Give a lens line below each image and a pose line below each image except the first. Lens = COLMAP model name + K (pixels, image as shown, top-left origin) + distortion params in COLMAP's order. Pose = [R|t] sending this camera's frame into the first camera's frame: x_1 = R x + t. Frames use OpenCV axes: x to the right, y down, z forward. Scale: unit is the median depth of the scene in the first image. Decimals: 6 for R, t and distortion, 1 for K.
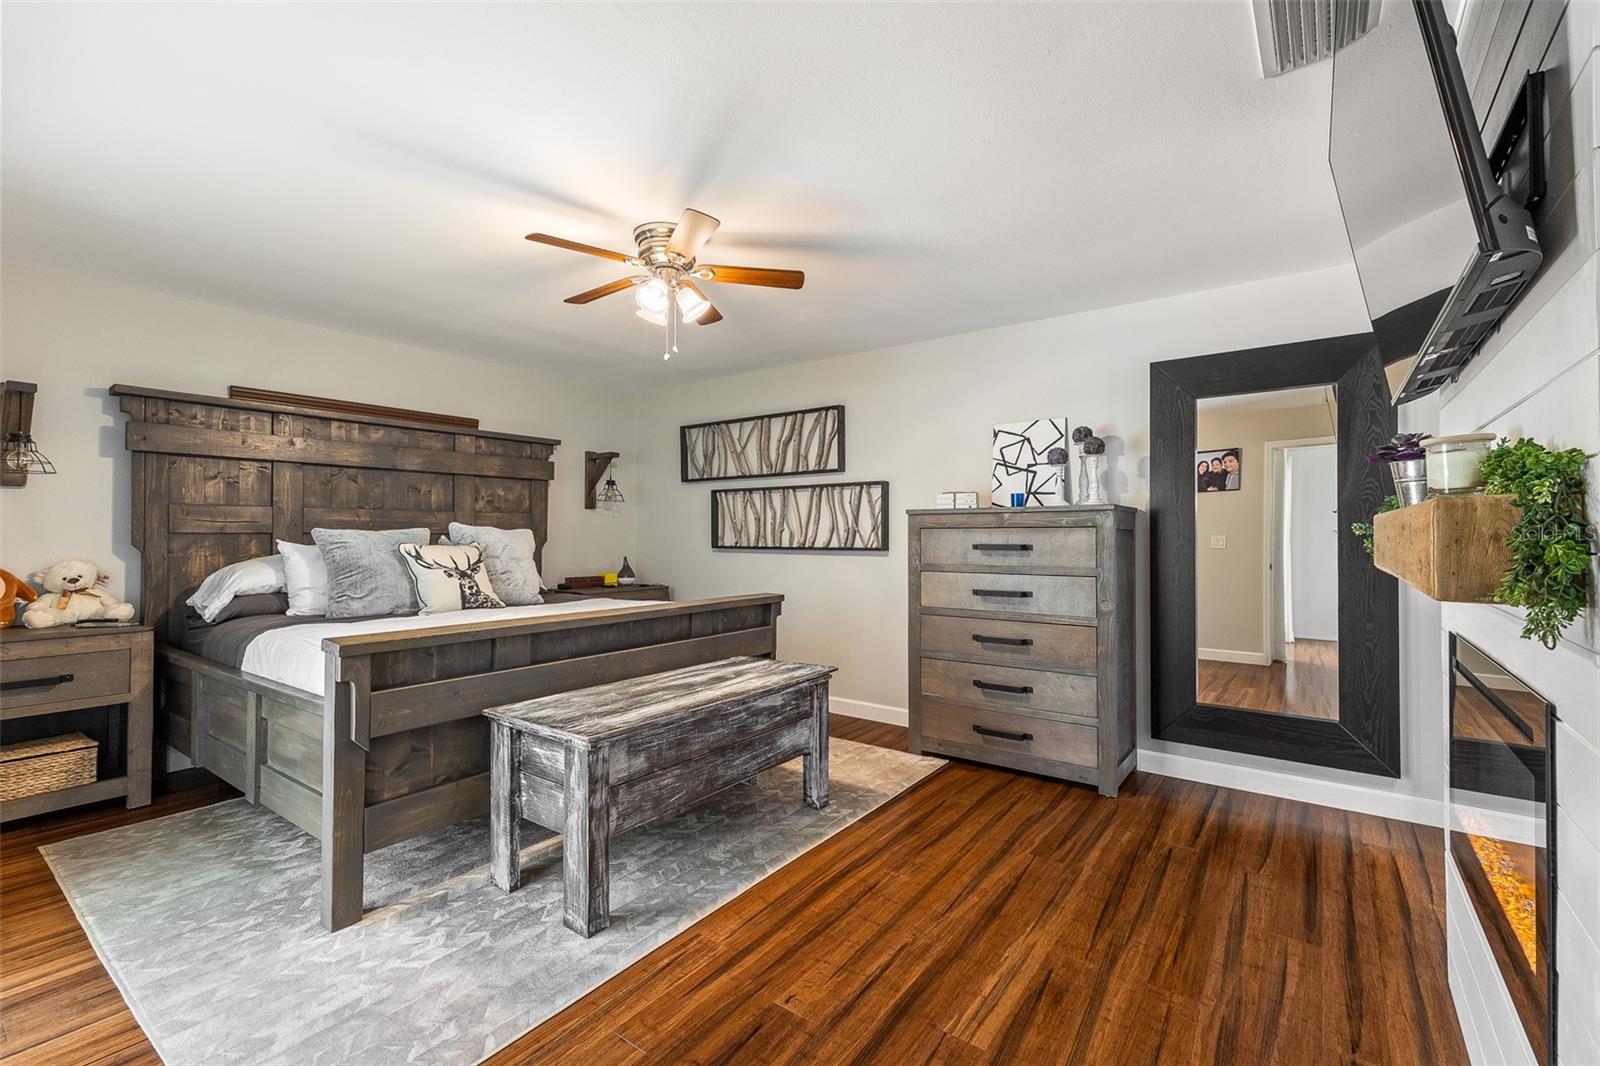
lens RADIAL K [[692.2, 0, 802.0], [0, 692.2, 527.6], [0, 0, 1]] dist [0.016365, -0.006394]
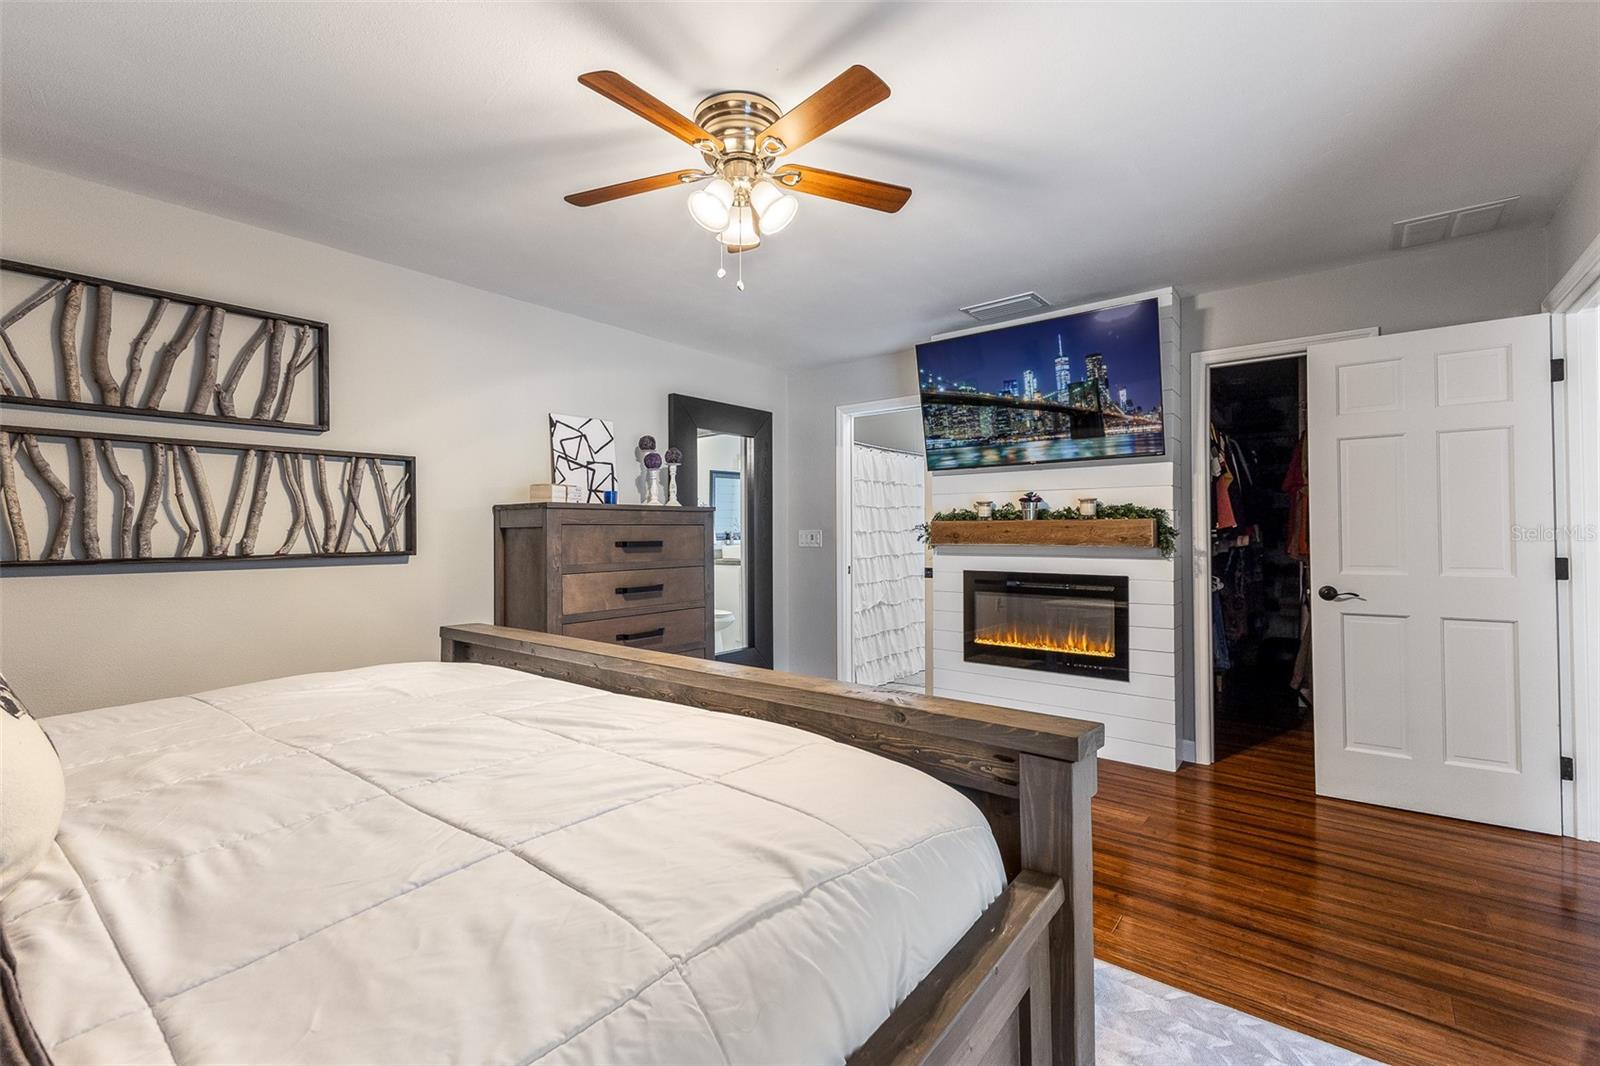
lens RADIAL K [[692.2, 0, 802.0], [0, 692.2, 527.6], [0, 0, 1]] dist [0.016365, -0.006394]
pose [[0.034262, 0.005313, 0.999399, -0.625139], [-0.002694, 0.999983, -0.005223, 0.007942], [-0.999409, -0.002513, 0.034276, 0.623122]]
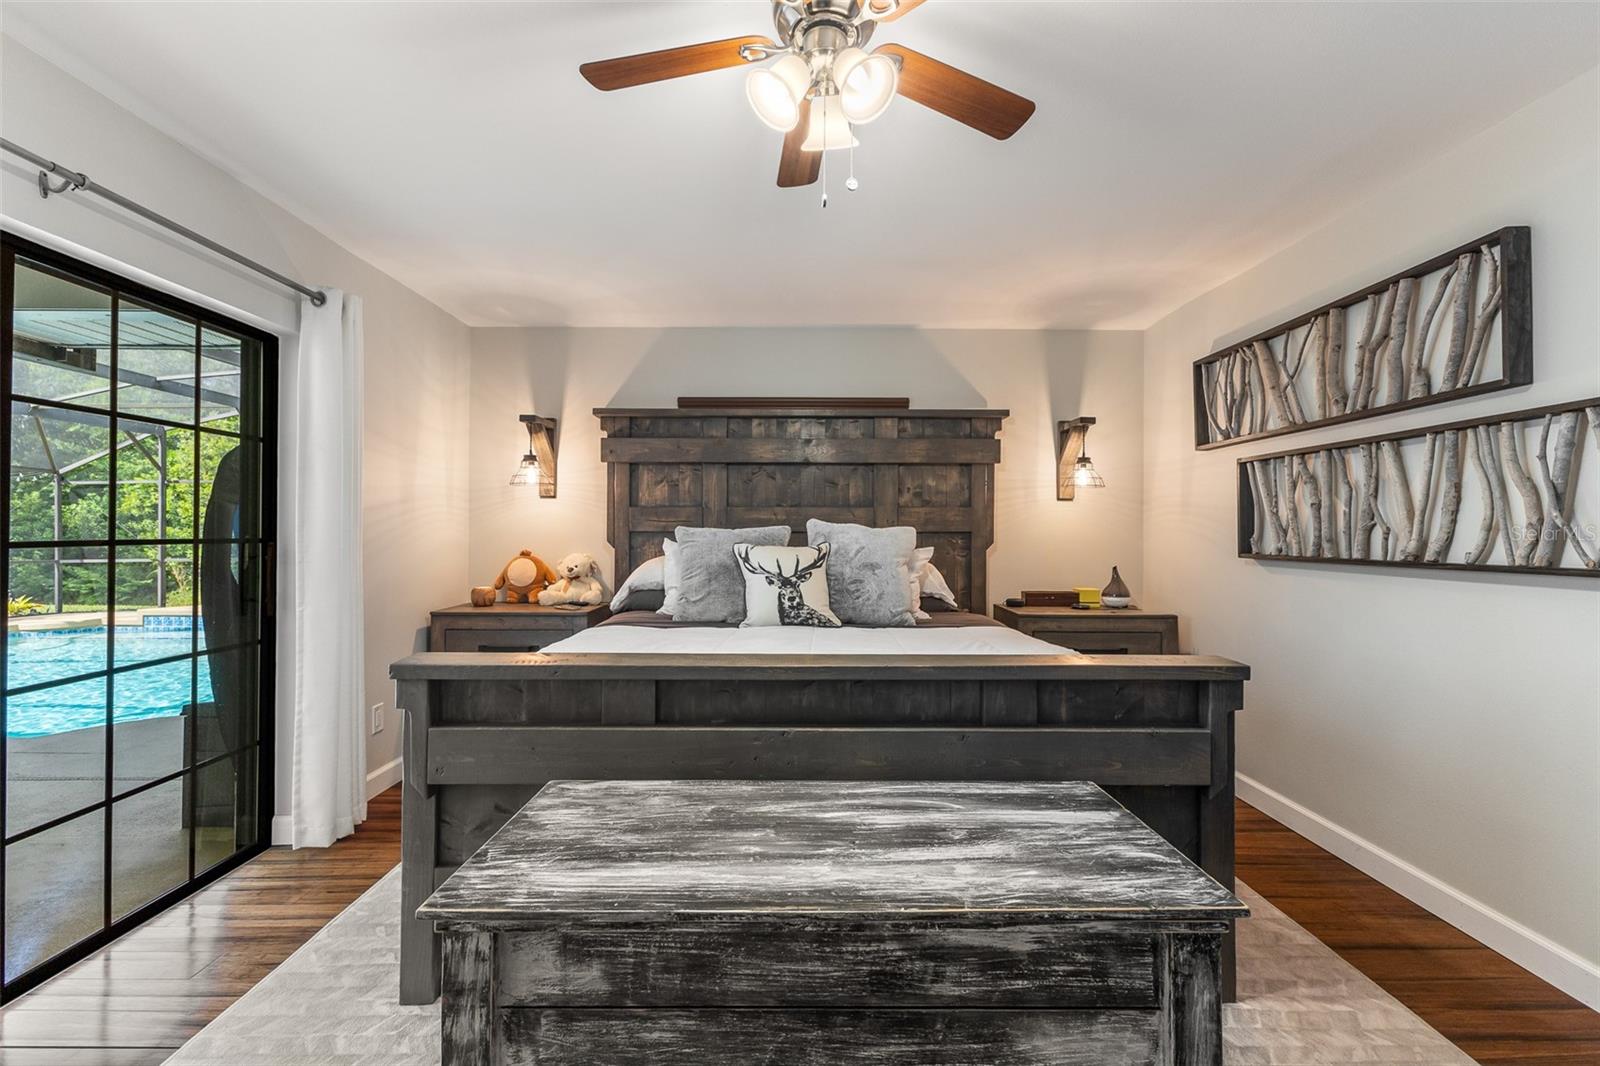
lens RADIAL K [[692.2, 0, 802.0], [0, 692.2, 527.6], [0, 0, 1]] dist [0.016365, -0.006394]
pose [[0.602656, -0.005651, -0.797981, 0.151452], [0.005505, 0.999981, -0.002924, 0.005055], [0.797982, -0.002631, 0.602676, 0.454701]]
